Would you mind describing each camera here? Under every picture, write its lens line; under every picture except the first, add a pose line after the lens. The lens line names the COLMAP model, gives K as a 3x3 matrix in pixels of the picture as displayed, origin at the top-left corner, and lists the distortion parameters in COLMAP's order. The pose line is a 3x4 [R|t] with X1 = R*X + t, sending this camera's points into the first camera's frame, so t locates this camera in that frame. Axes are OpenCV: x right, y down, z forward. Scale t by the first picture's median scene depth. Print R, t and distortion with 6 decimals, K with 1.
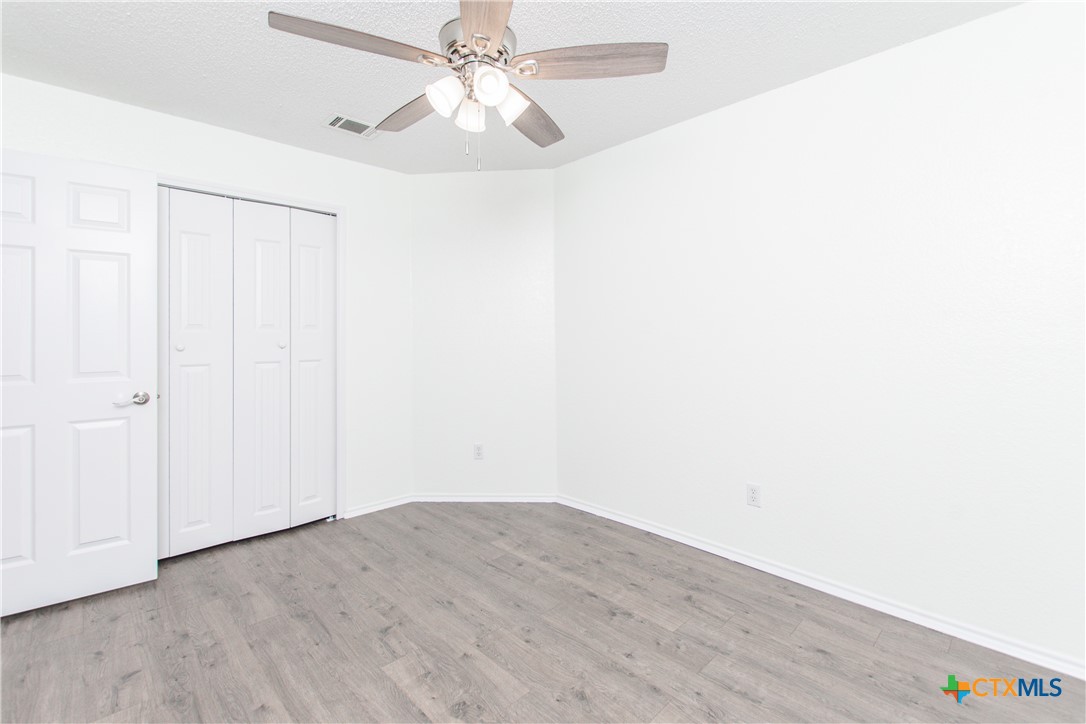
lens RADIAL K [[483.6, 0, 538.6], [0, 483.6, 342.7], [0, 0, 1]] dist [0.002980, -0.001138]
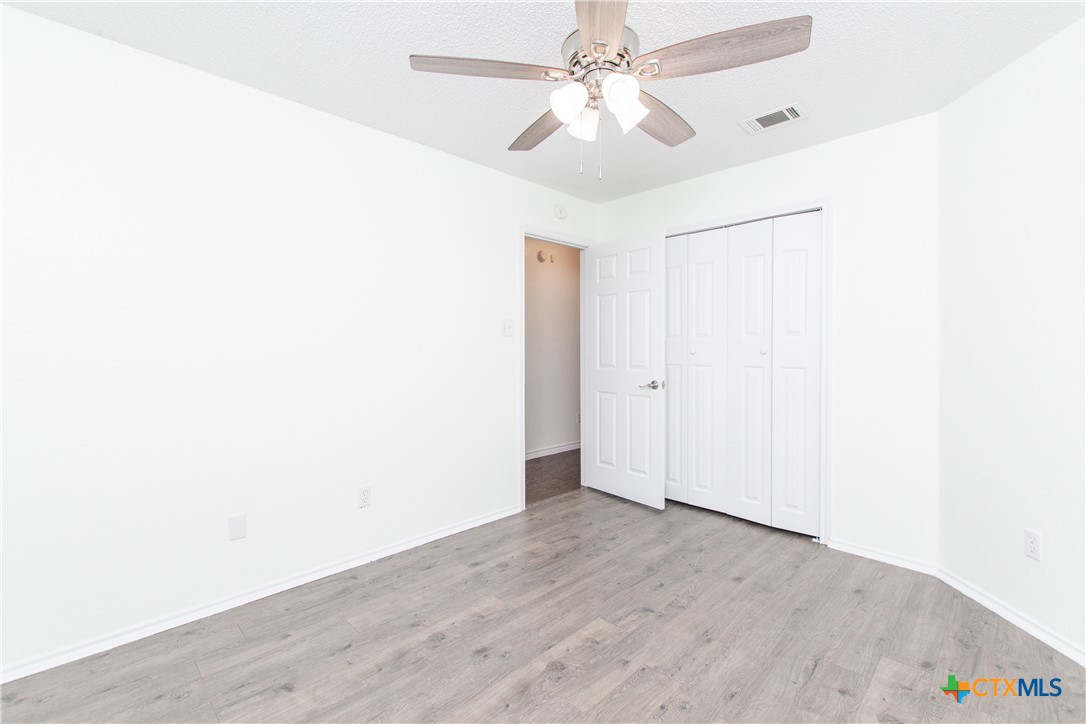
lens RADIAL K [[475.6, 0, 543.0], [0, 475.6, 362.0], [0, 0, 1]] dist [0.002734, 0.000405]
pose [[0.018503, 0.040672, -0.999001, 0.621484], [-0.007165, 0.999152, 0.040545, -0.012732], [0.999803, 0.006407, 0.018779, 0.616745]]
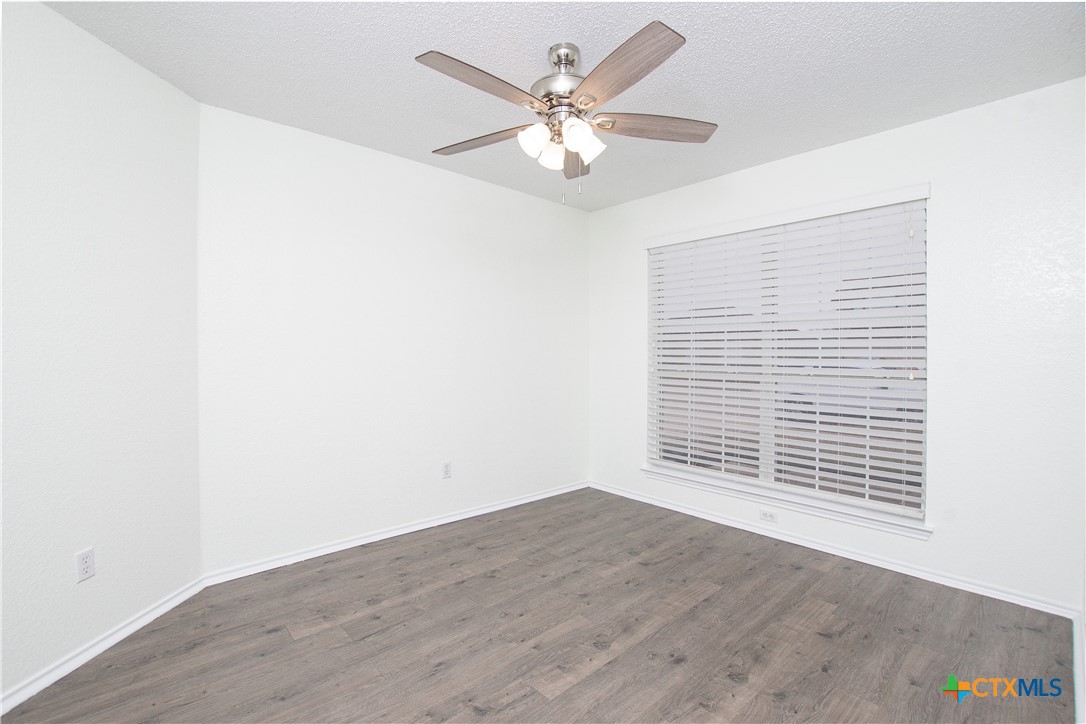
lens RADIAL K [[484.9, 0, 543.0], [0, 484.9, 362.0], [0, 0, 1]] dist [-0.016566, -0.000190]
pose [[0.031359, -0.013956, 0.999411, -0.926078], [0.004683, 0.999894, 0.013815, 0.000297], [-0.999497, 0.004247, 0.031421, 0.726774]]
